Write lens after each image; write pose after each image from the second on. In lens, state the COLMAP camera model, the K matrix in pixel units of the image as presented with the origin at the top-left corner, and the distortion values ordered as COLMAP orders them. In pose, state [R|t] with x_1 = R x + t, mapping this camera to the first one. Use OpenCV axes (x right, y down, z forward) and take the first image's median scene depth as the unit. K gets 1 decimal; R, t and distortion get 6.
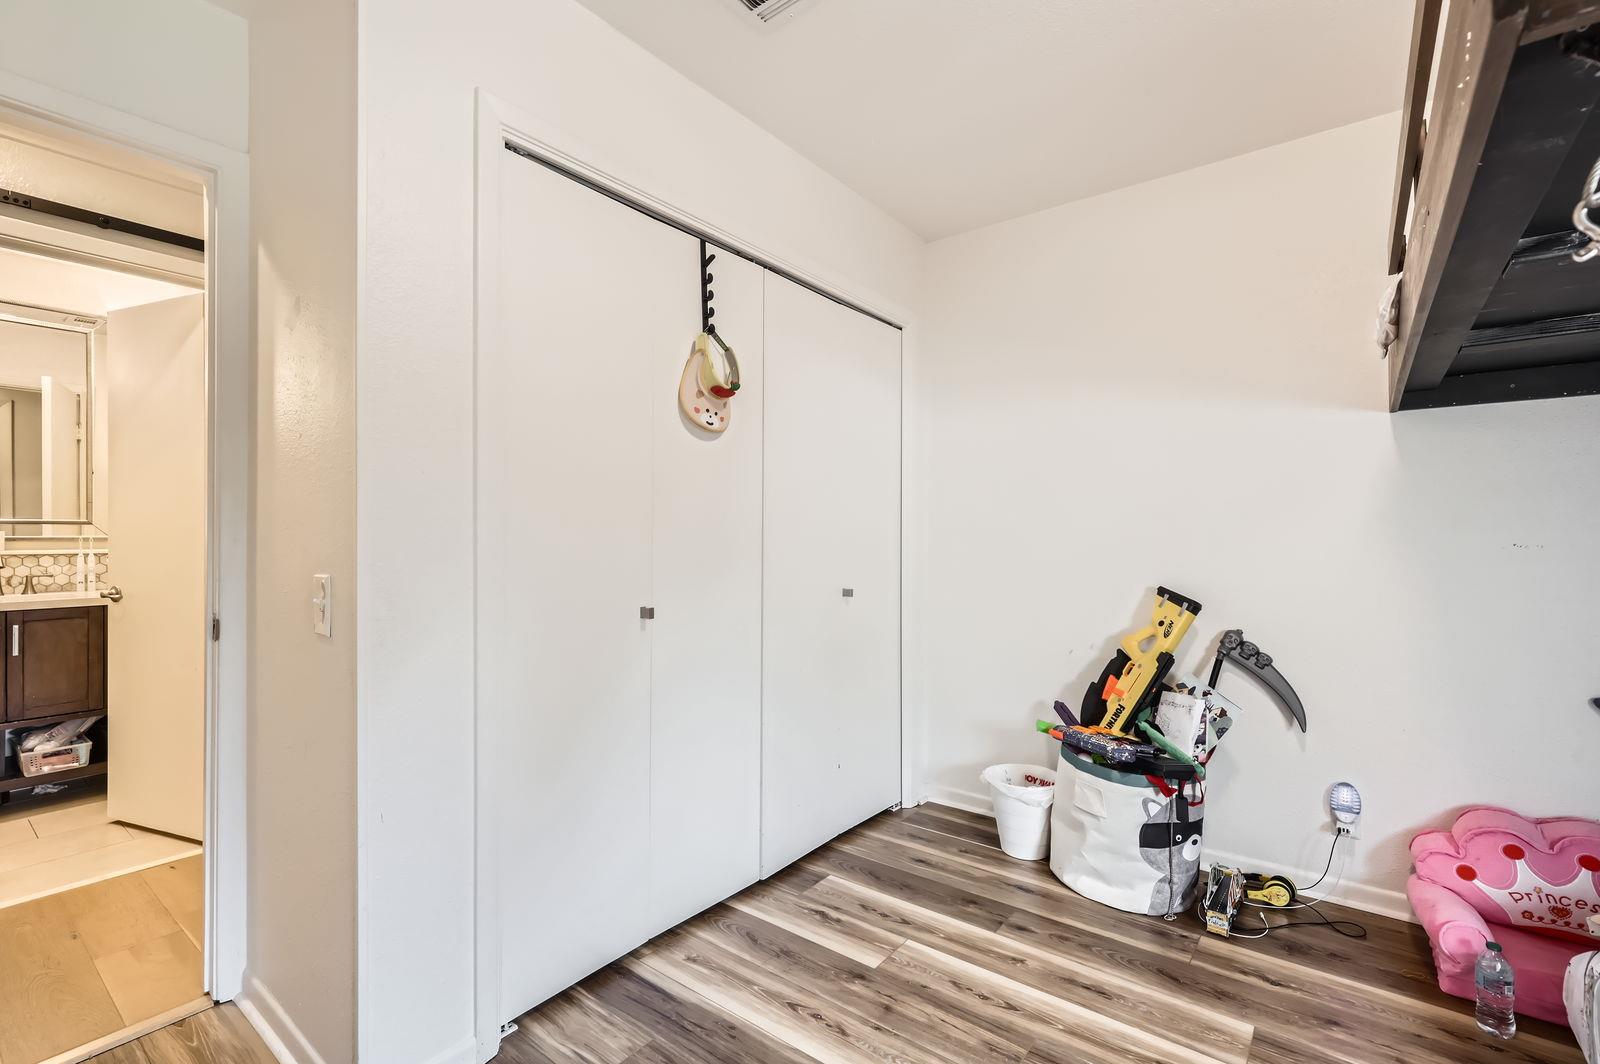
lens RADIAL K [[718.0, 0, 803.0], [0, 718.0, 528.8], [0, 0, 1]] dist [0.005673, -0.002393]
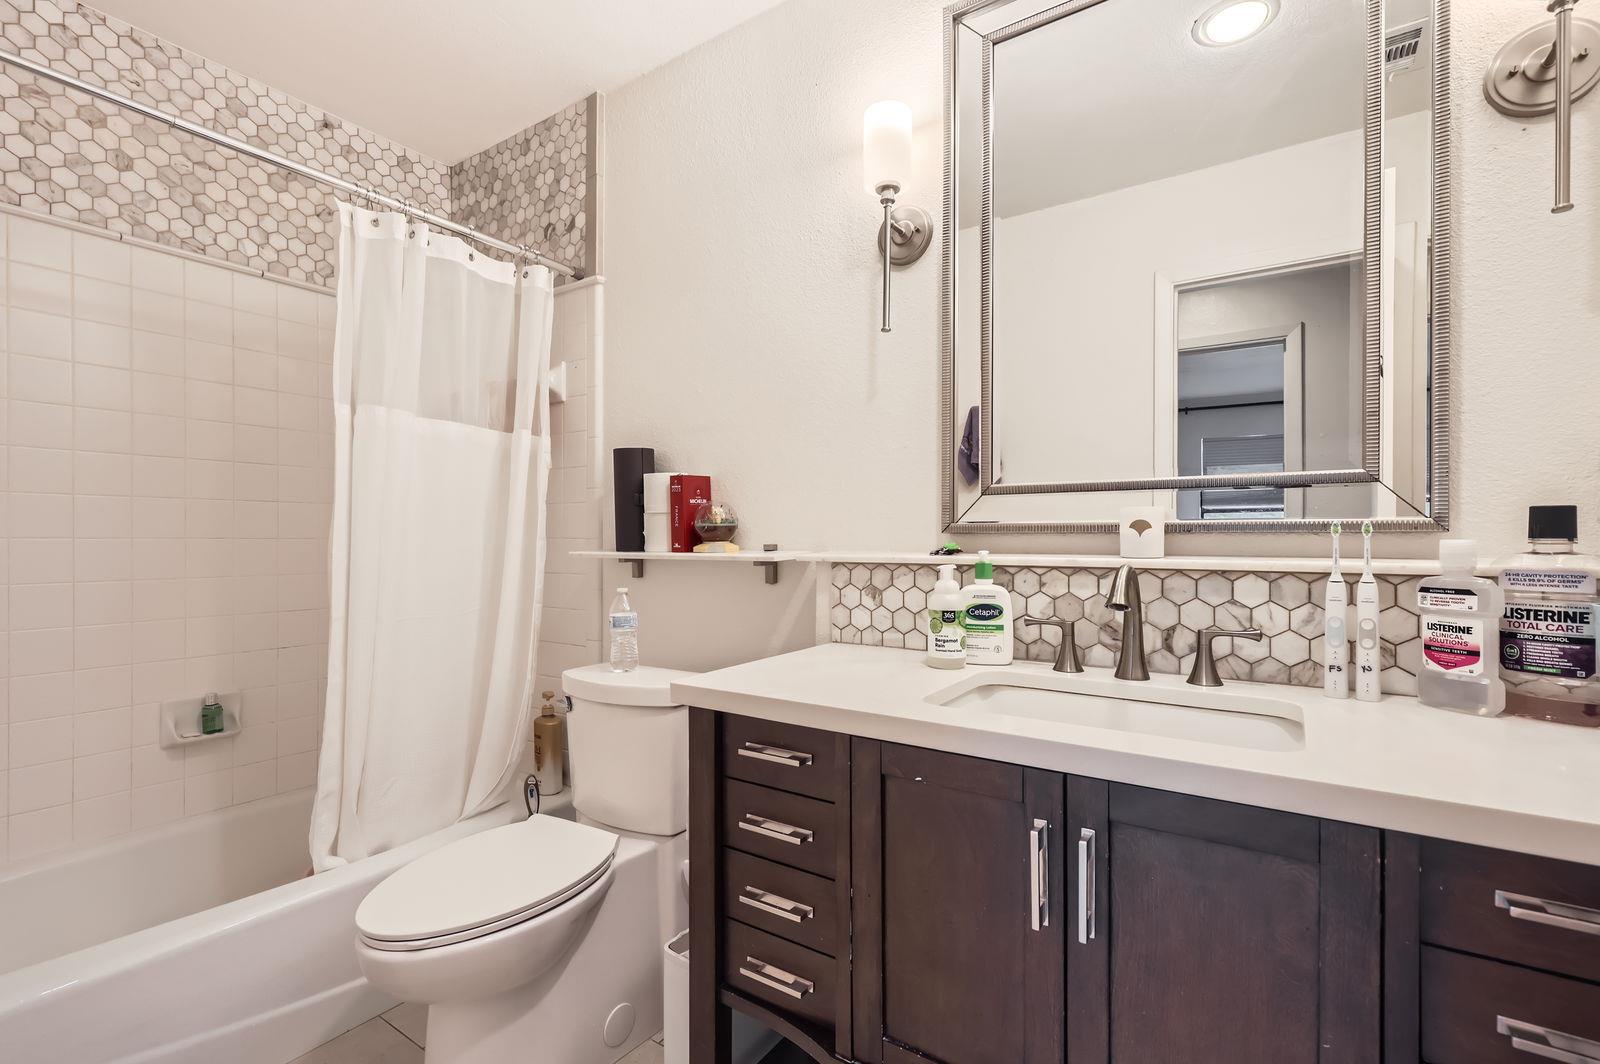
lens RADIAL K [[718.0, 0, 803.7], [0, 718.0, 539.7], [0, 0, 1]] dist [0.005673, -0.002393]
pose [[0.064827, -0.007114, -0.997871, -0.708824], [0.001843, 0.999974, -0.007010, 0.021945], [0.997895, -0.001385, 0.064839, 0.752171]]
